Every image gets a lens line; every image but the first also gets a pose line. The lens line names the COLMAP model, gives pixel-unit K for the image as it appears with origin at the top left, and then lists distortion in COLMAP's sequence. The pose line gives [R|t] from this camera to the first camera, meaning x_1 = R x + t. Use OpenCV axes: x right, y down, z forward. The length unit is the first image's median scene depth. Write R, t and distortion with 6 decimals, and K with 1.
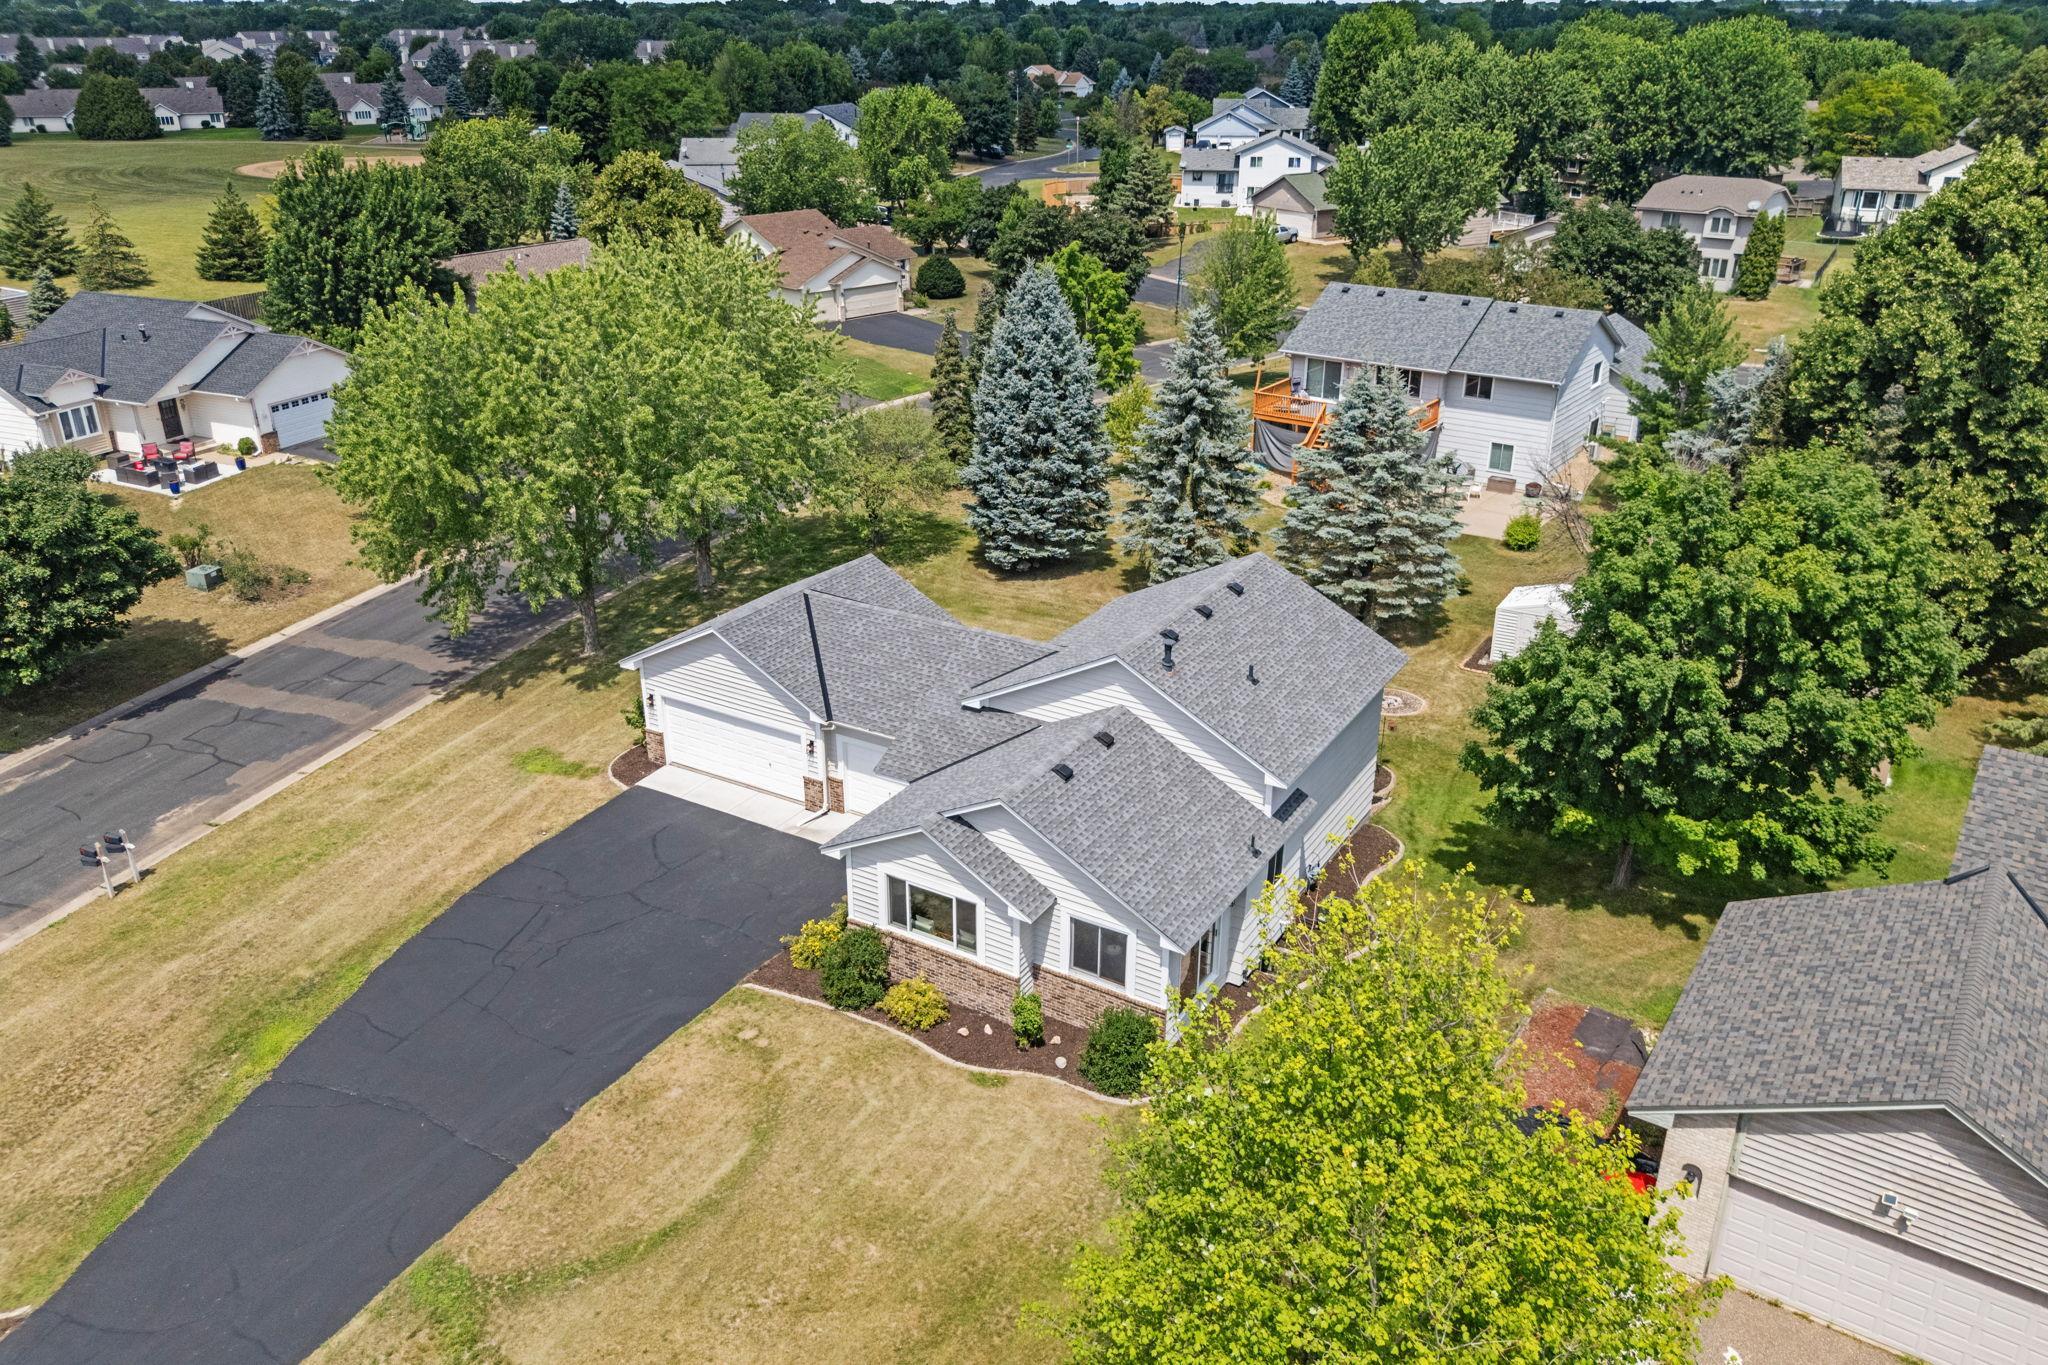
lens RADIAL K [[1504.8, 0, 1033.8], [0, 1504.8, 686.3], [0, 0, 1]] dist [0.055376, -0.056389]
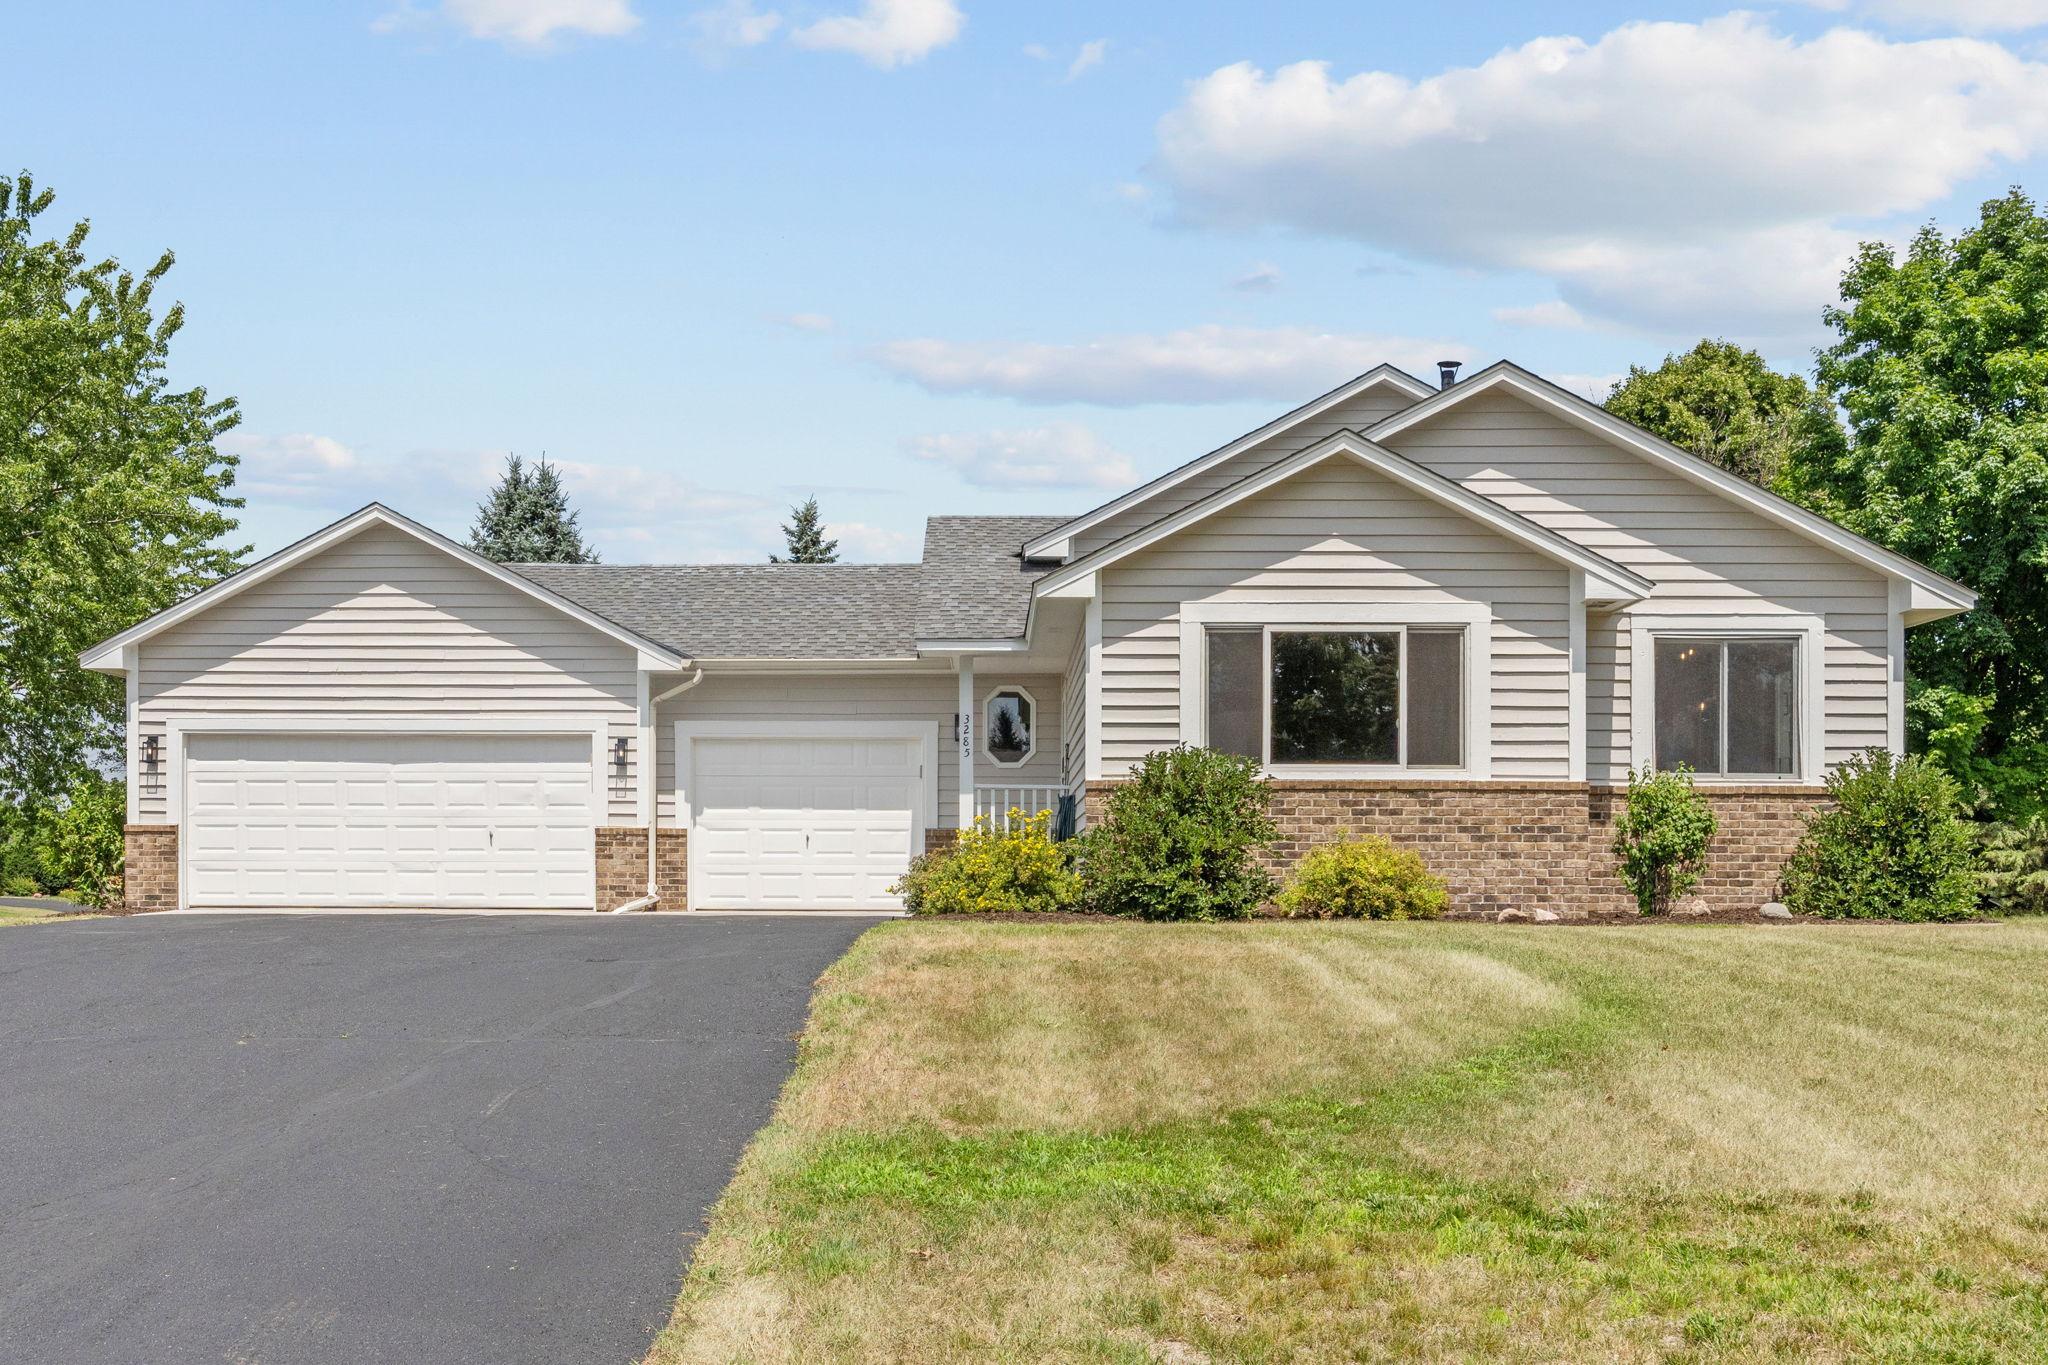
lens RADIAL K [[1818.7, 0, 895.8], [0, 1818.7, 927.0], [0, 0, 1]] dist [0.029334, 0.011226]
pose [[0.875114, -0.007187, 0.483864, -0.285083], [0.193551, 0.921627, -0.336365, 0.242304], [-0.443524, 0.388010, 0.807920, 0.449073]]
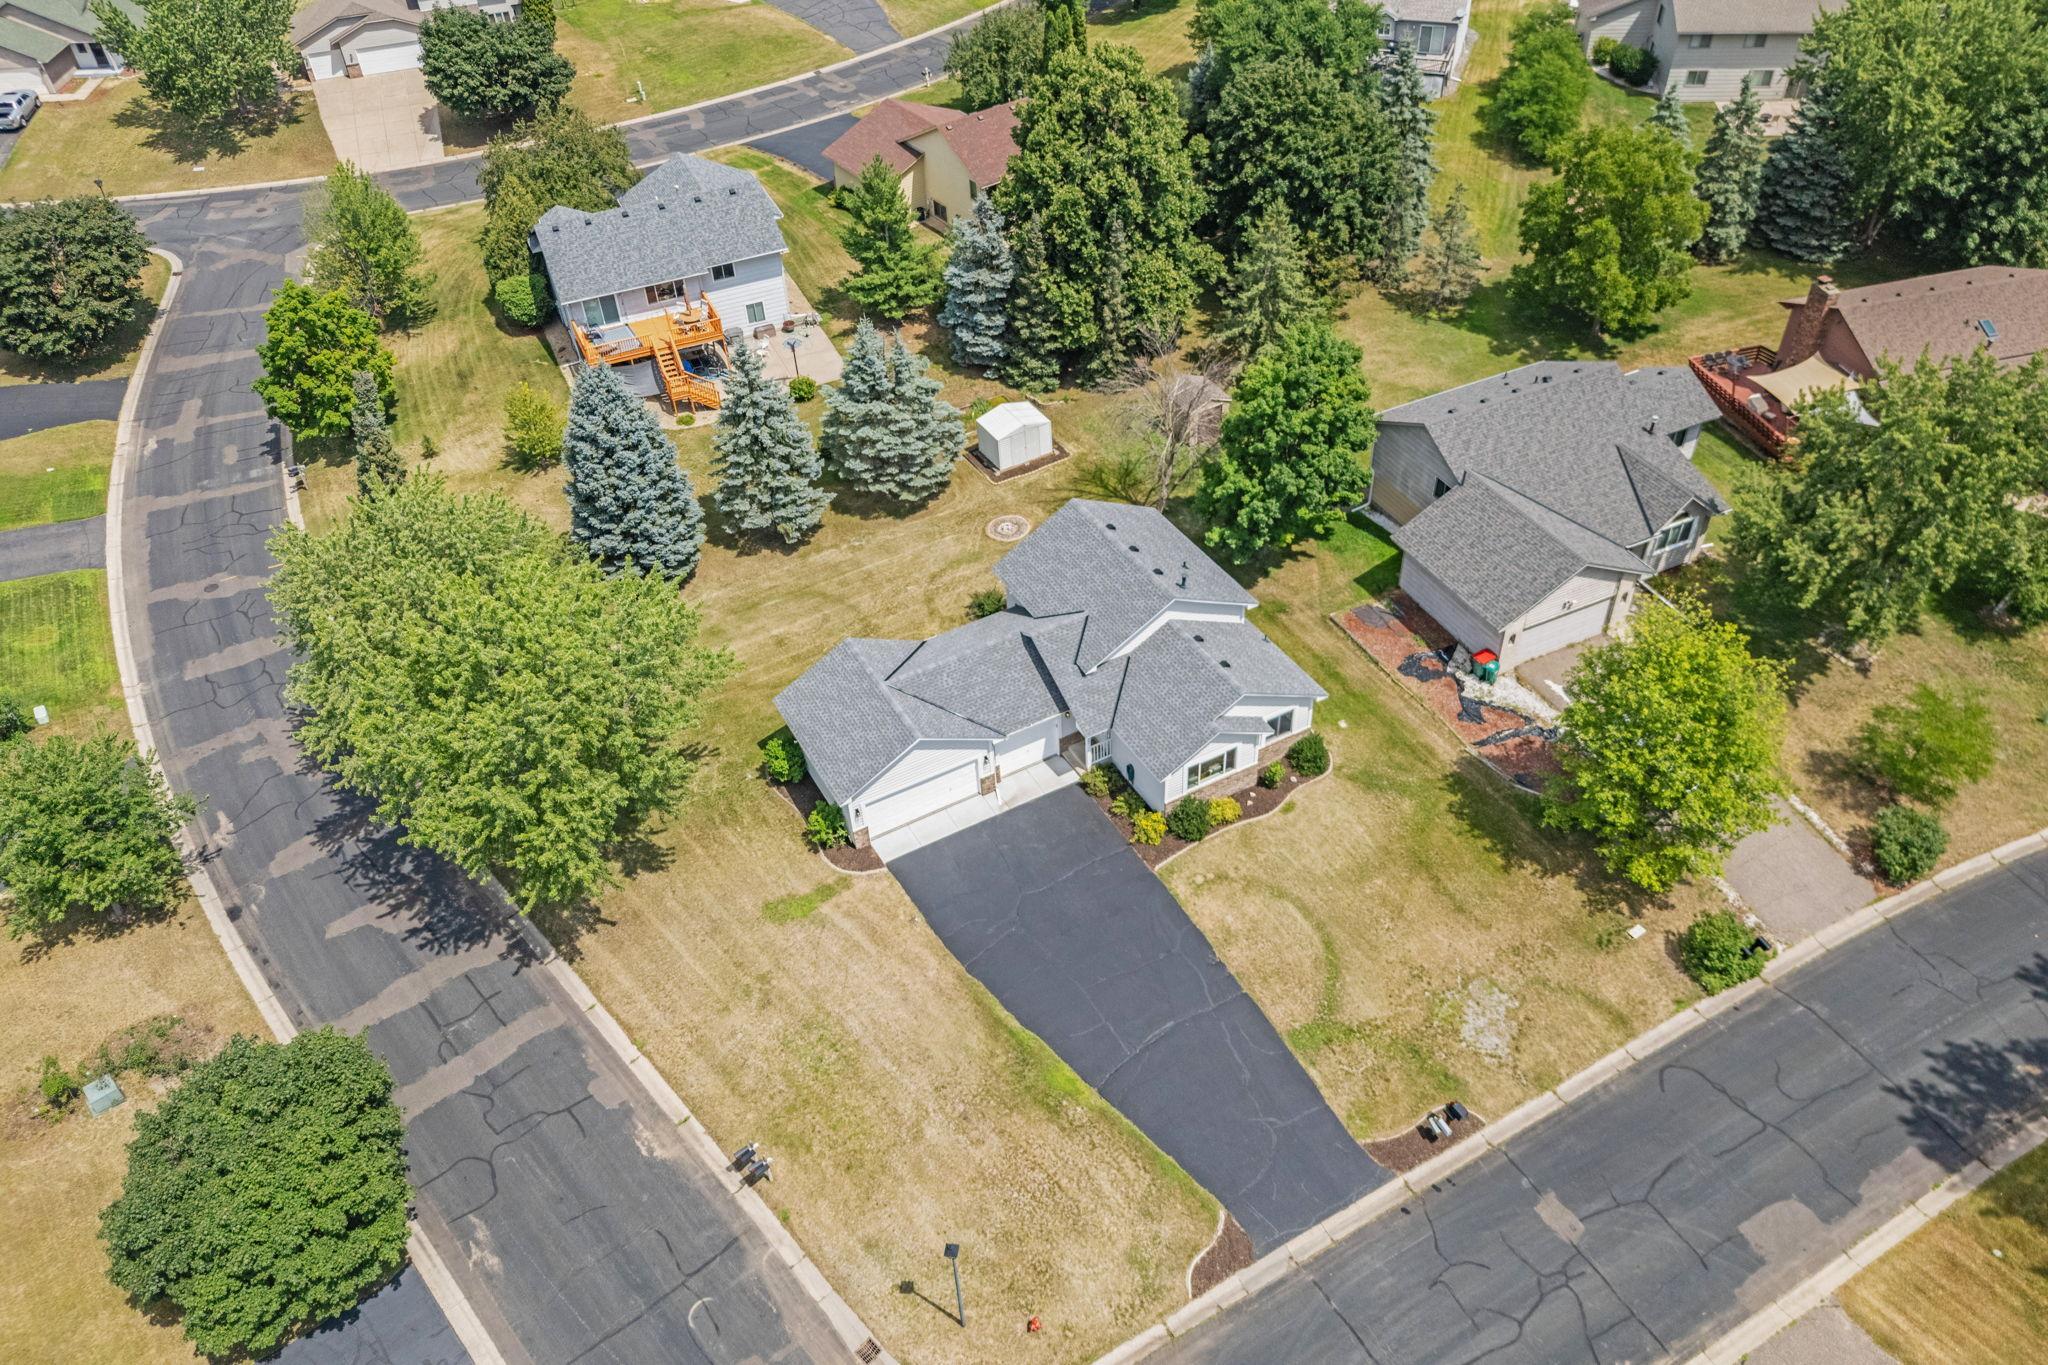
lens RADIAL K [[1504.8, 0, 1027.8], [0, 1504.8, 680.1], [0, 0, 1]] dist [0.055376, -0.056389]
pose [[0.502866, -0.588881, 0.632728, -0.869547], [0.387137, 0.807932, 0.444264, -0.570935], [-0.772820, 0.021547, 0.634260, -0.001768]]
